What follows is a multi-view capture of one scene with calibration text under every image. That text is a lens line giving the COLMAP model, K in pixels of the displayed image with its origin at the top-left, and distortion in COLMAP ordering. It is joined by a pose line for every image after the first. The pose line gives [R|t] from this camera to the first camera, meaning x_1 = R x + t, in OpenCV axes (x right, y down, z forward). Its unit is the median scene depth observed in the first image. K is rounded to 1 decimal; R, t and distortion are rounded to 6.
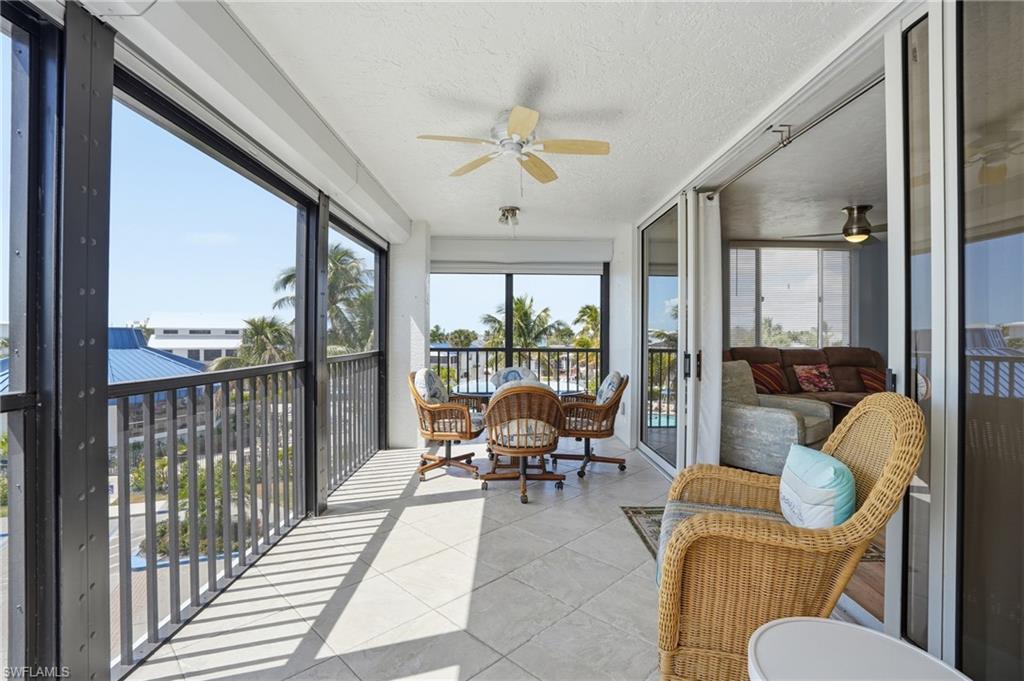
lens RADIAL K [[477.8, 0, 509.3], [0, 477.8, 341.8], [0, 0, 1]] dist [-0.058703, 0.018015]
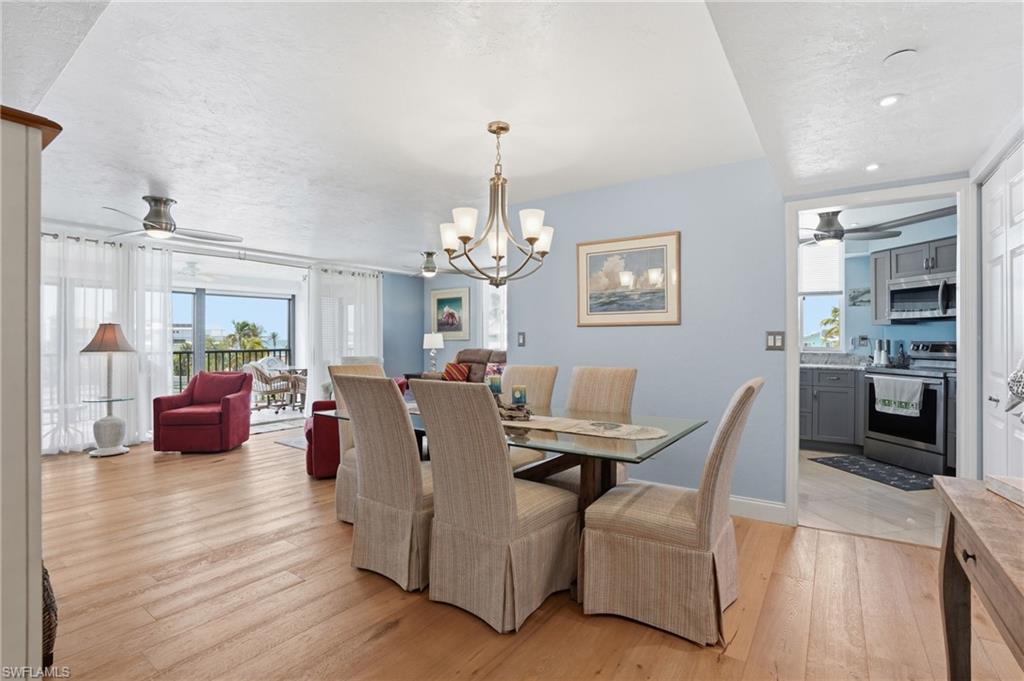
lens RADIAL K [[477.8, 0, 511.2], [0, 477.8, 340.9], [0, 0, 1]] dist [-0.058703, 0.018015]
pose [[0.806840, -0.001606, -0.590767, 1.985845], [-0.004025, 0.999958, -0.008215, -0.000330], [0.590756, 0.009006, 0.806800, -0.061201]]
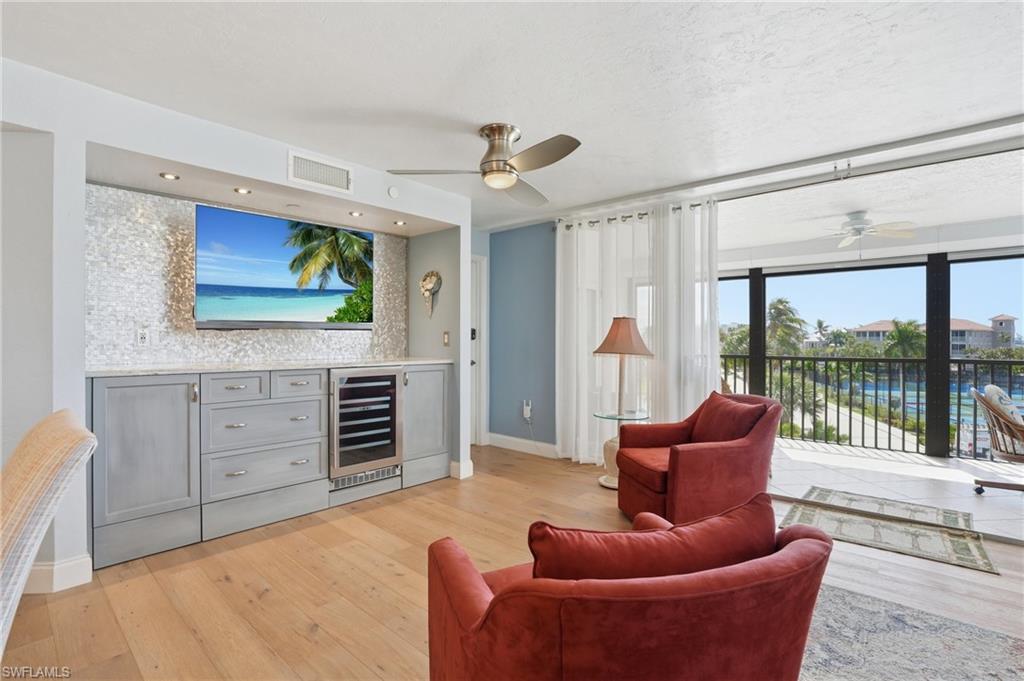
lens RADIAL K [[477.8, 0, 508.6], [0, 477.8, 339.5], [0, 0, 1]] dist [-0.058703, 0.018015]
pose [[-0.669021, -0.006264, -0.743217, 1.313371], [-0.015089, 0.999873, 0.005156, -0.008813], [0.743090, 0.014665, -0.669030, 0.749693]]
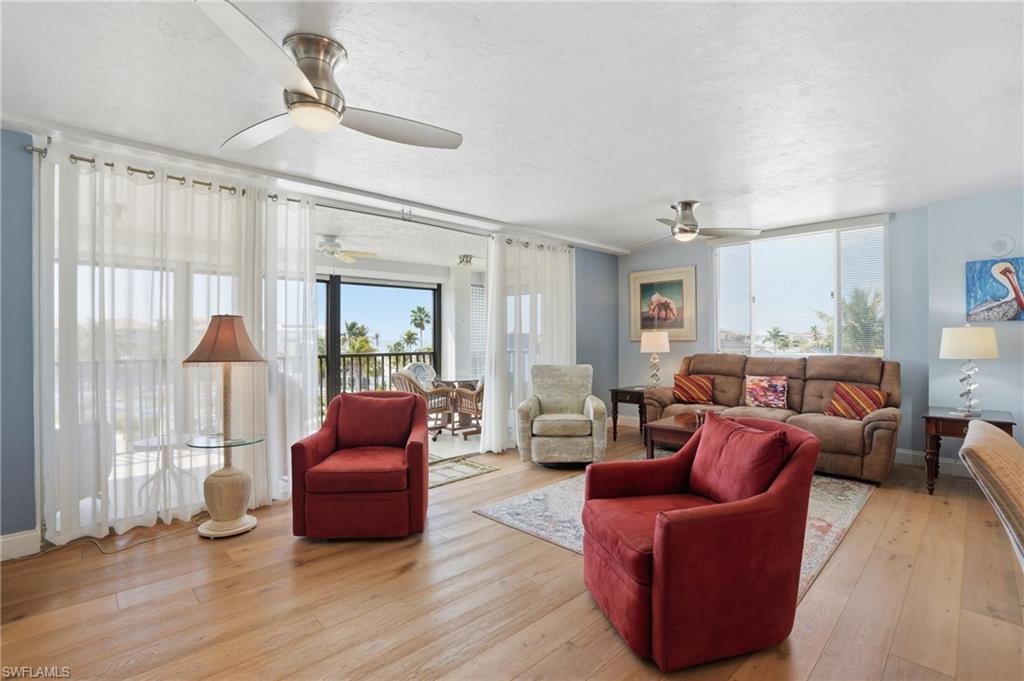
lens RADIAL K [[477.8, 0, 511.3], [0, 477.8, 339.6], [0, 0, 1]] dist [-0.058703, 0.018015]
pose [[0.683935, -0.003017, -0.729537, 1.293569], [-0.004697, 0.999953, -0.008539, -0.008839], [0.729528, 0.009267, 0.683888, 0.108226]]
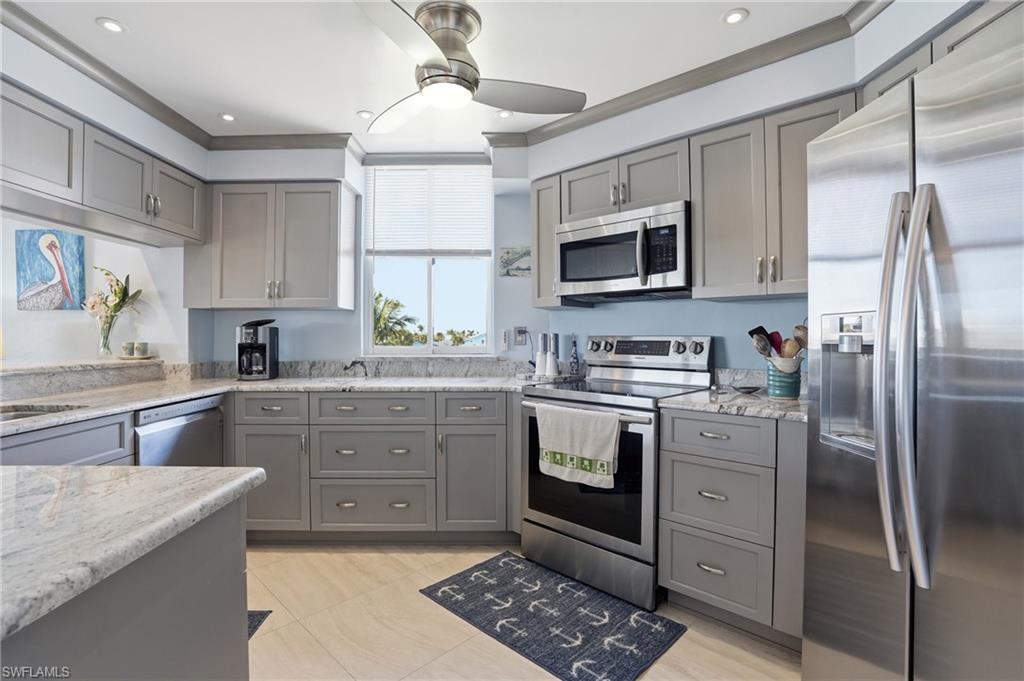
lens RADIAL K [[477.8, 0, 520.1], [0, 477.8, 339.6], [0, 0, 1]] dist [-0.058703, 0.018015]
pose [[0.999972, -0.007021, -0.002600, 2.011798], [0.007009, 0.999966, -0.004423, -0.004914], [0.002631, 0.004404, 0.999987, 0.735472]]
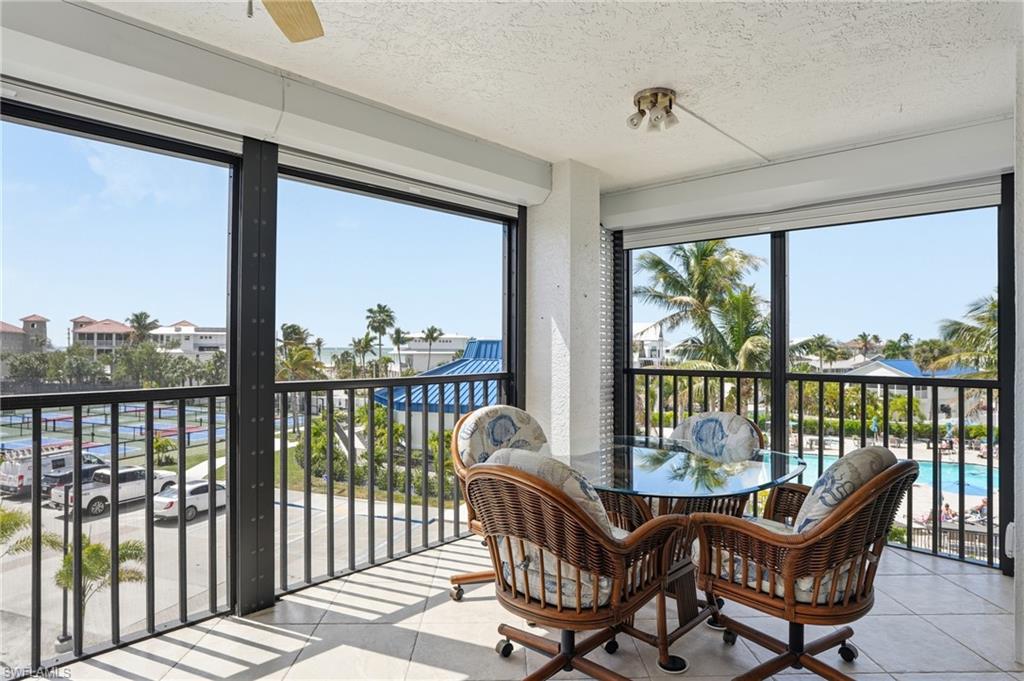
lens RADIAL K [[574.7, 0, 512.5], [0, 574.7, 342.0], [0, 0, 1]] dist [-0.039524, 0.003468]
pose [[0.722087, -0.006982, -0.691767, 0.337536], [-0.010431, 0.999726, -0.020978, -0.005875], [0.691724, 0.022364, 0.721816, 0.517316]]
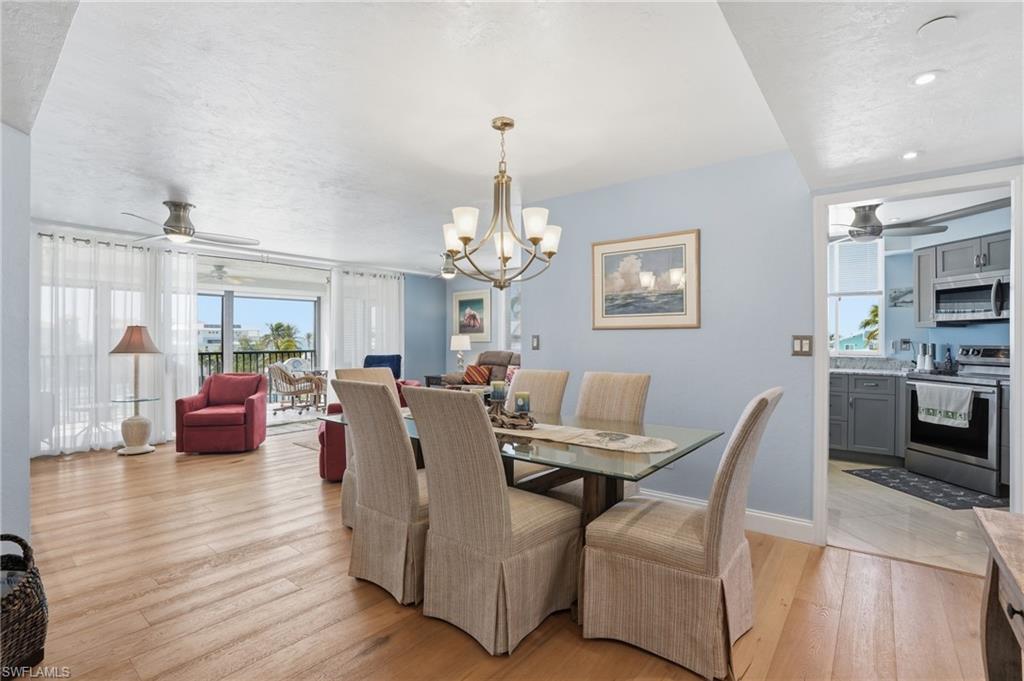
lens RADIAL K [[477.8, 0, 509.4], [0, 477.8, 341.1], [0, 0, 1]] dist [-0.058703, 0.018015]
pose [[0.765507, -0.000753, -0.643428, 1.997042], [-0.006834, 0.999933, -0.009301, -0.005441], [0.643392, 0.011517, 0.765450, -0.018527]]
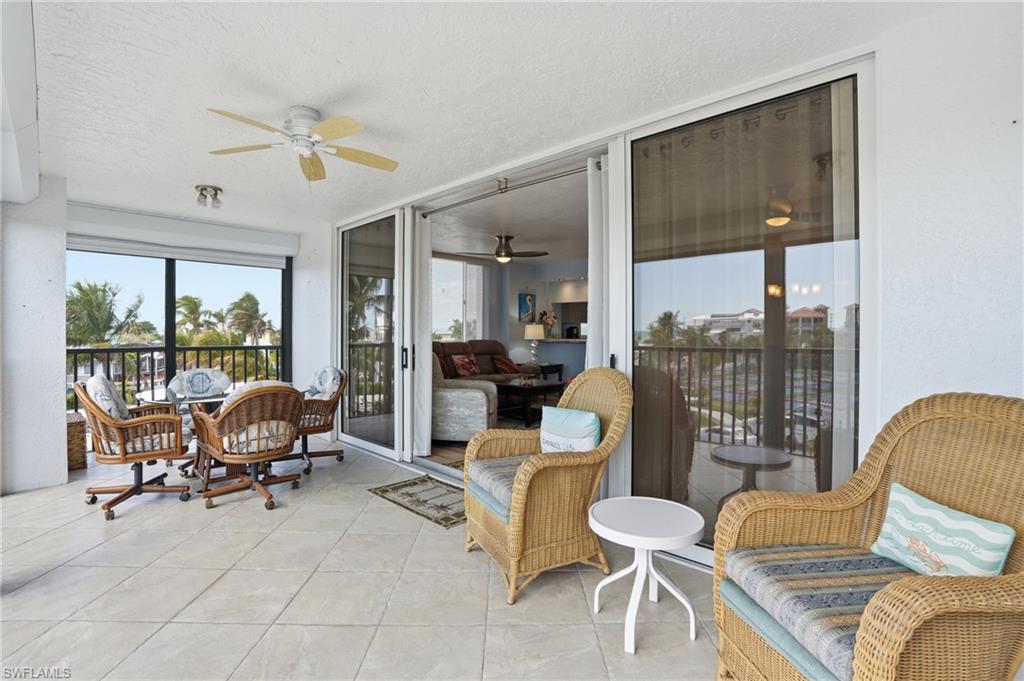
lens RADIAL K [[472.2, 0, 506.9], [0, 472.2, 341.2], [0, 0, 1]] dist [-0.055661, 0.017873]
pose [[0.717600, -0.017615, 0.696233, -0.216604], [0.010974, 0.999842, 0.013986, -0.003556], [-0.696369, -0.002397, 0.717680, 0.004232]]
